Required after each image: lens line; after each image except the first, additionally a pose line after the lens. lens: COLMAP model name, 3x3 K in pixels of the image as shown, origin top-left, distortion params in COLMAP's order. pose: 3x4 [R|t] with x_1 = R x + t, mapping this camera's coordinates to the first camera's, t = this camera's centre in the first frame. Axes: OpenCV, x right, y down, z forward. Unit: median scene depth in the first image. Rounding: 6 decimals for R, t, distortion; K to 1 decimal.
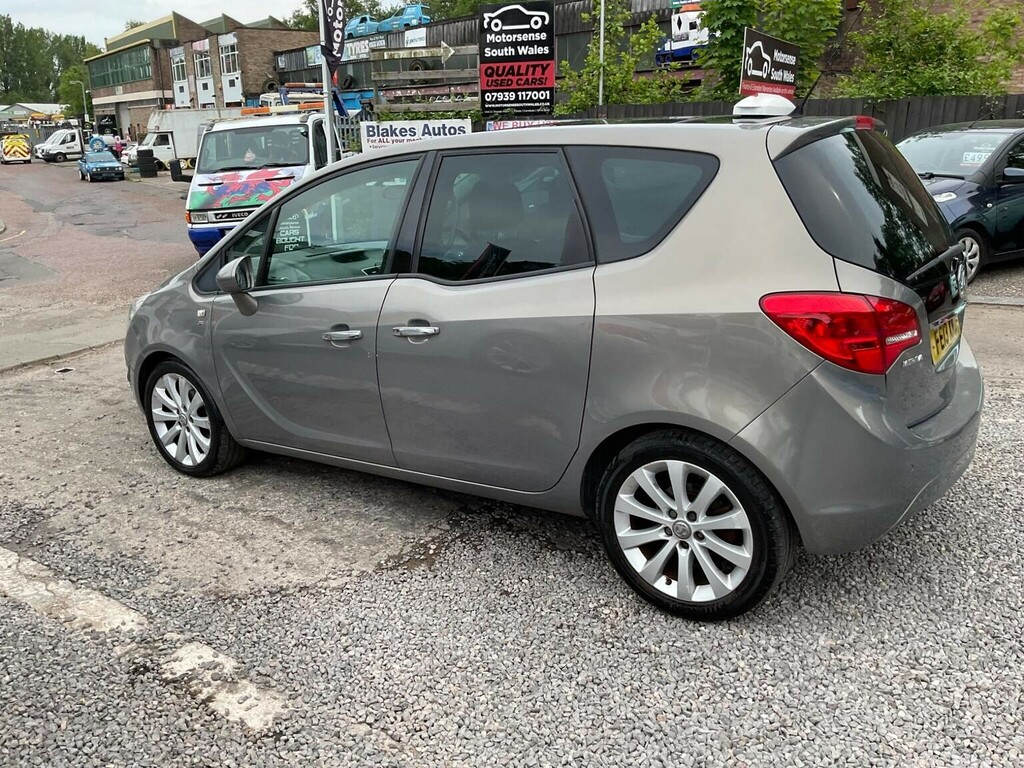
lens RADIAL K [[831.5, 0, 513.4], [0, 831.5, 388.2], [0, 0, 1]] dist [0.062401, -0.111347]
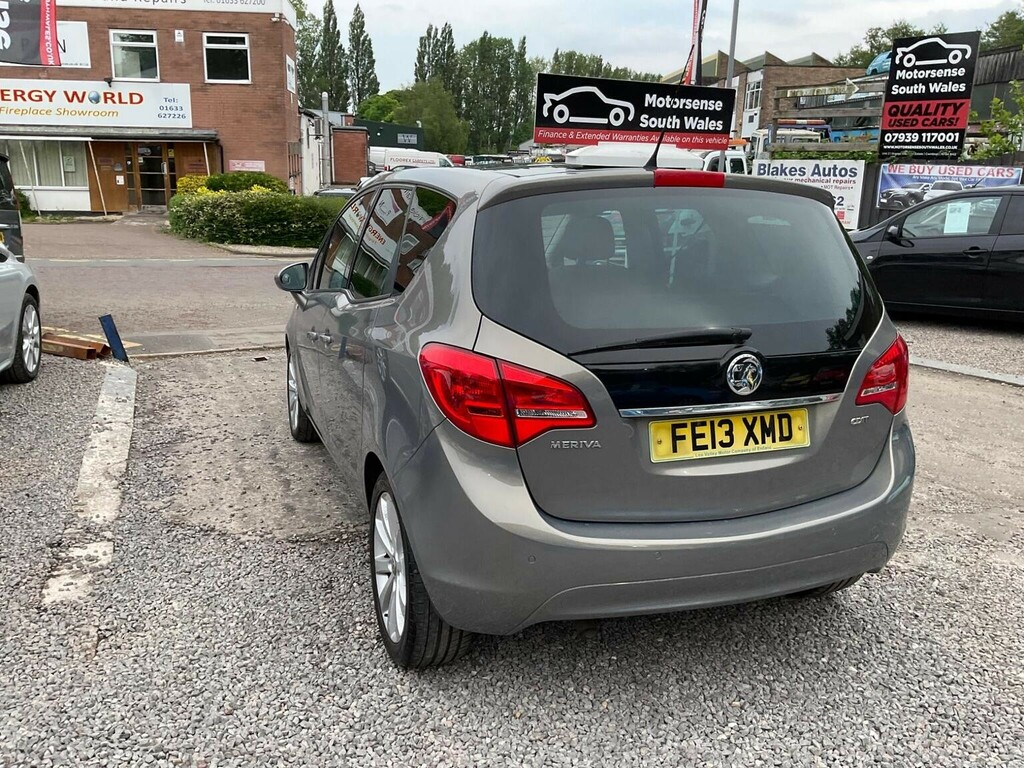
lens RADIAL K [[840.2, 0, 517.2], [0, 840.2, 382.4], [0, 0, 1]] dist [0.054569, -0.102003]
pose [[0.825796, 0.179174, -0.534751, 0.545922], [-0.203965, 0.978892, 0.013012, -0.059572], [0.525794, 0.098325, 0.844910, 0.129363]]
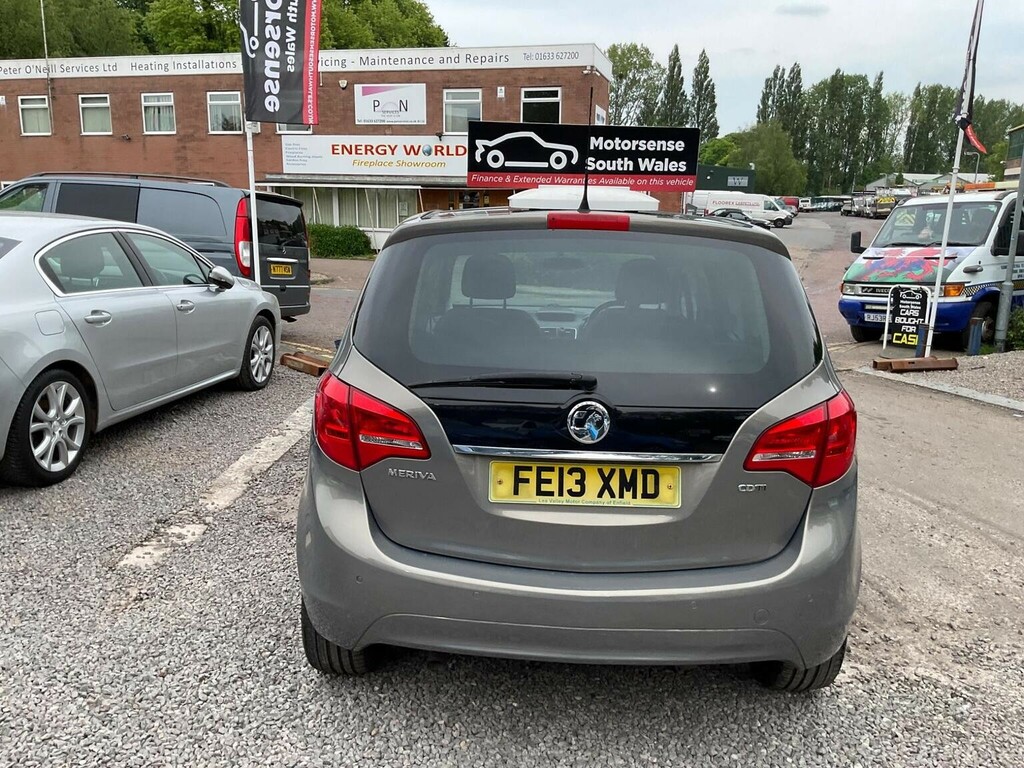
lens RADIAL K [[848.4, 0, 514.7], [0, 848.4, 380.1], [0, 0, 1]] dist [0.069274, -0.133684]
pose [[0.552433, 0.201925, -0.808730, 0.782353], [-0.273994, 0.960292, 0.052605, -0.131116], [0.787239, 0.192527, 0.585823, 0.324352]]
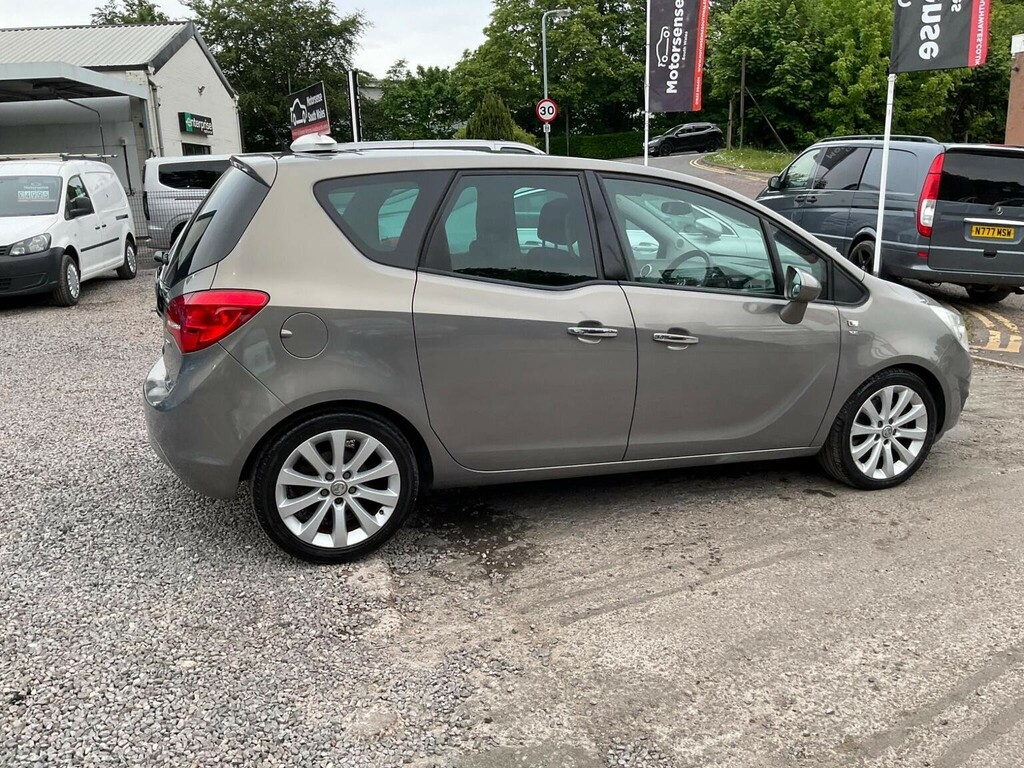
lens RADIAL K [[845.9, 0, 515.8], [0, 845.9, 384.2], [0, 0, 1]] dist [0.066717, -0.127550]
pose [[-0.568645, 0.230627, -0.789591, 0.891083], [-0.210317, 0.887224, 0.410610, -0.446231], [0.795242, 0.399556, -0.456010, 1.446608]]
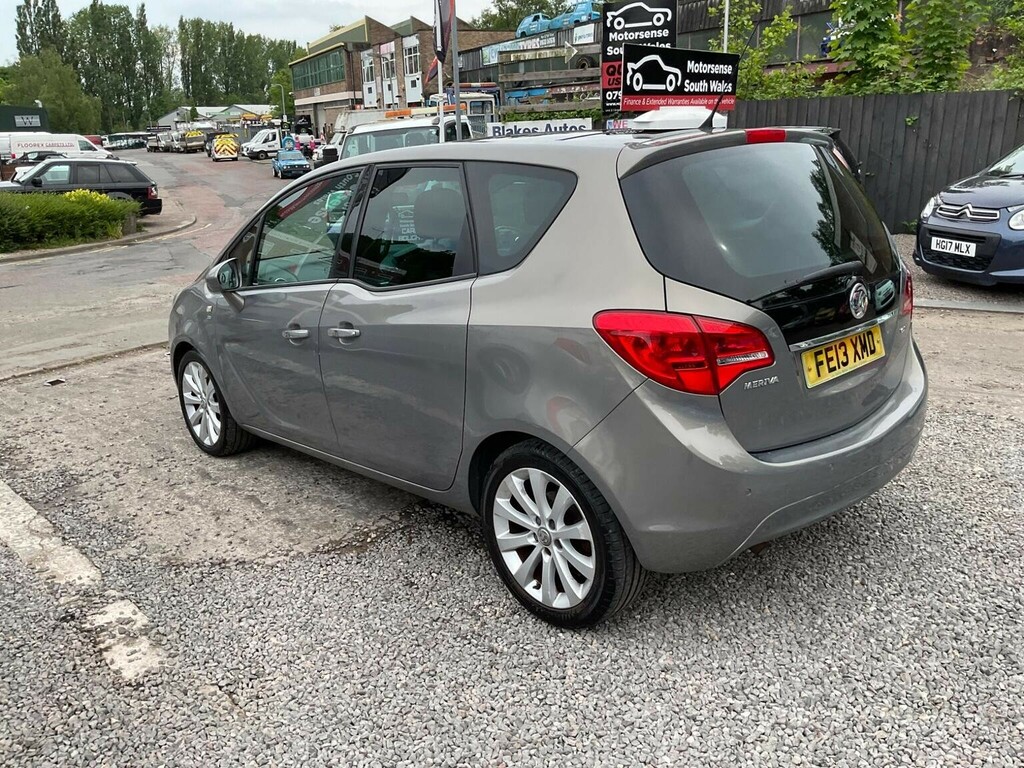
lens RADIAL K [[832.9, 0, 513.8], [0, 832.9, 383.1], [0, 0, 1]] dist [0.072058, -0.133891]
pose [[0.978210, 0.046609, -0.202319, 0.240222], [-0.046531, 0.998904, 0.005144, -0.015196], [0.202337, 0.004382, 0.979306, -0.010267]]
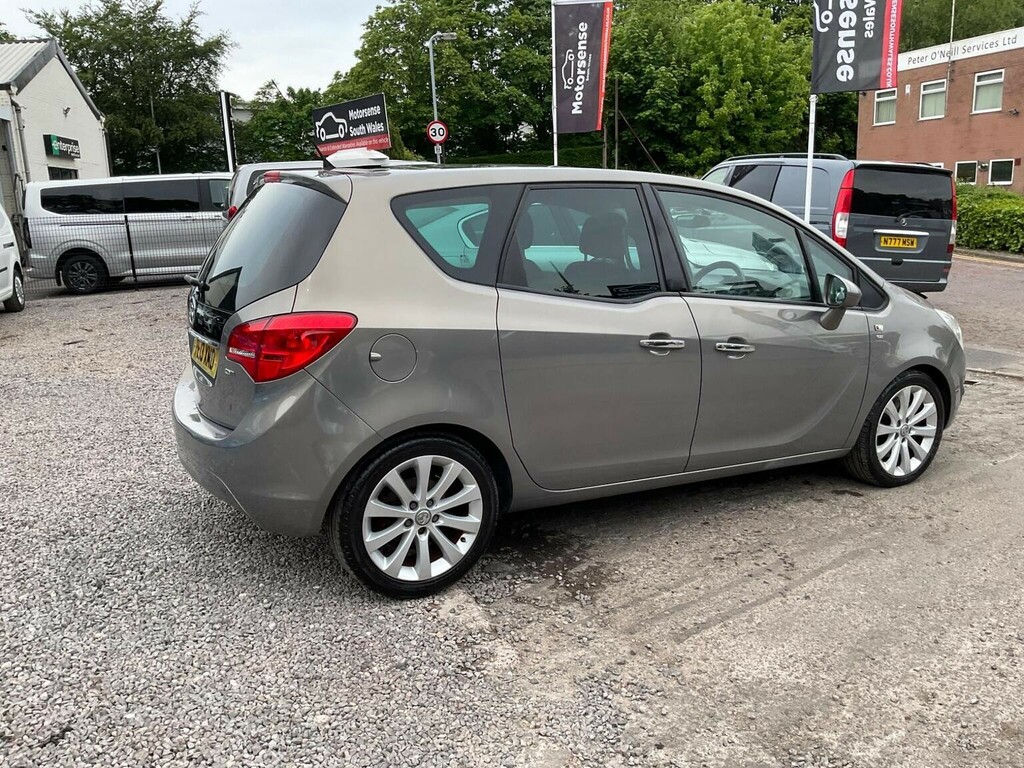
lens RADIAL K [[848.4, 0, 514.7], [0, 848.4, 380.1], [0, 0, 1]] dist [0.069274, -0.133684]
pose [[-0.436918, 0.228775, -0.869922, 0.975716], [-0.225493, 0.908377, 0.352142, -0.393309], [0.870779, 0.350019, -0.345299, 1.278104]]
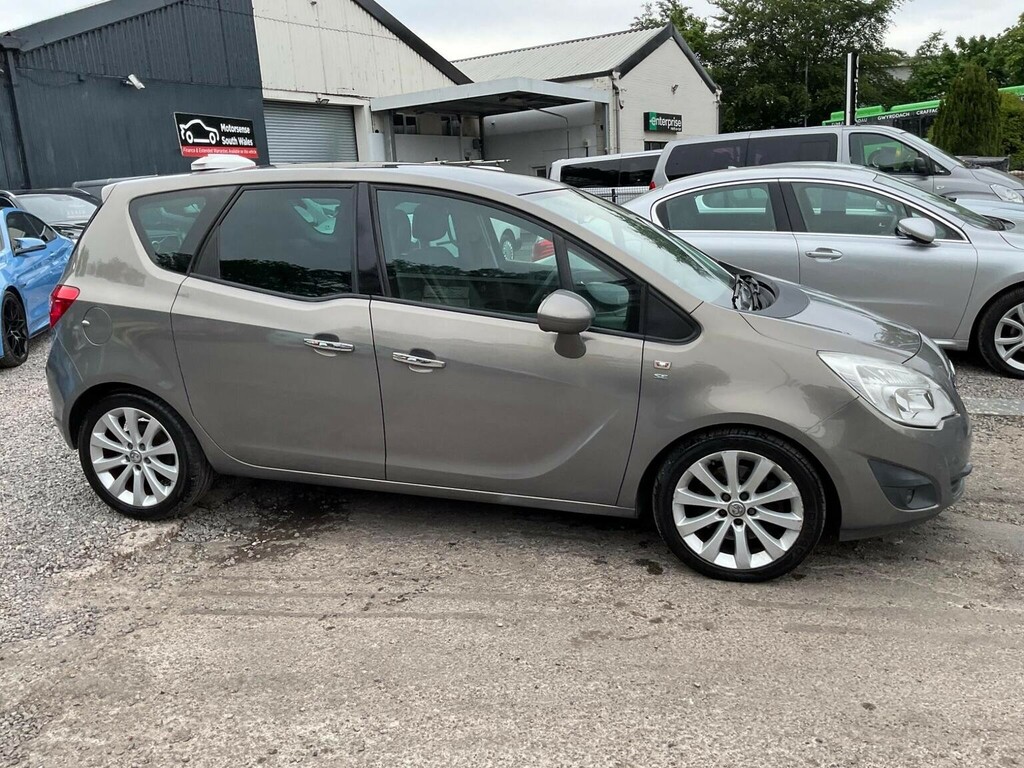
lens RADIAL K [[845.9, 0, 515.8], [0, 845.9, 384.2], [0, 0, 1]] dist [0.066717, -0.127550]
pose [[-0.938540, 0.144786, -0.313338, 0.258813], [-0.032049, 0.867298, 0.496757, -0.555524], [0.343681, 0.476268, -0.809353, 1.873784]]
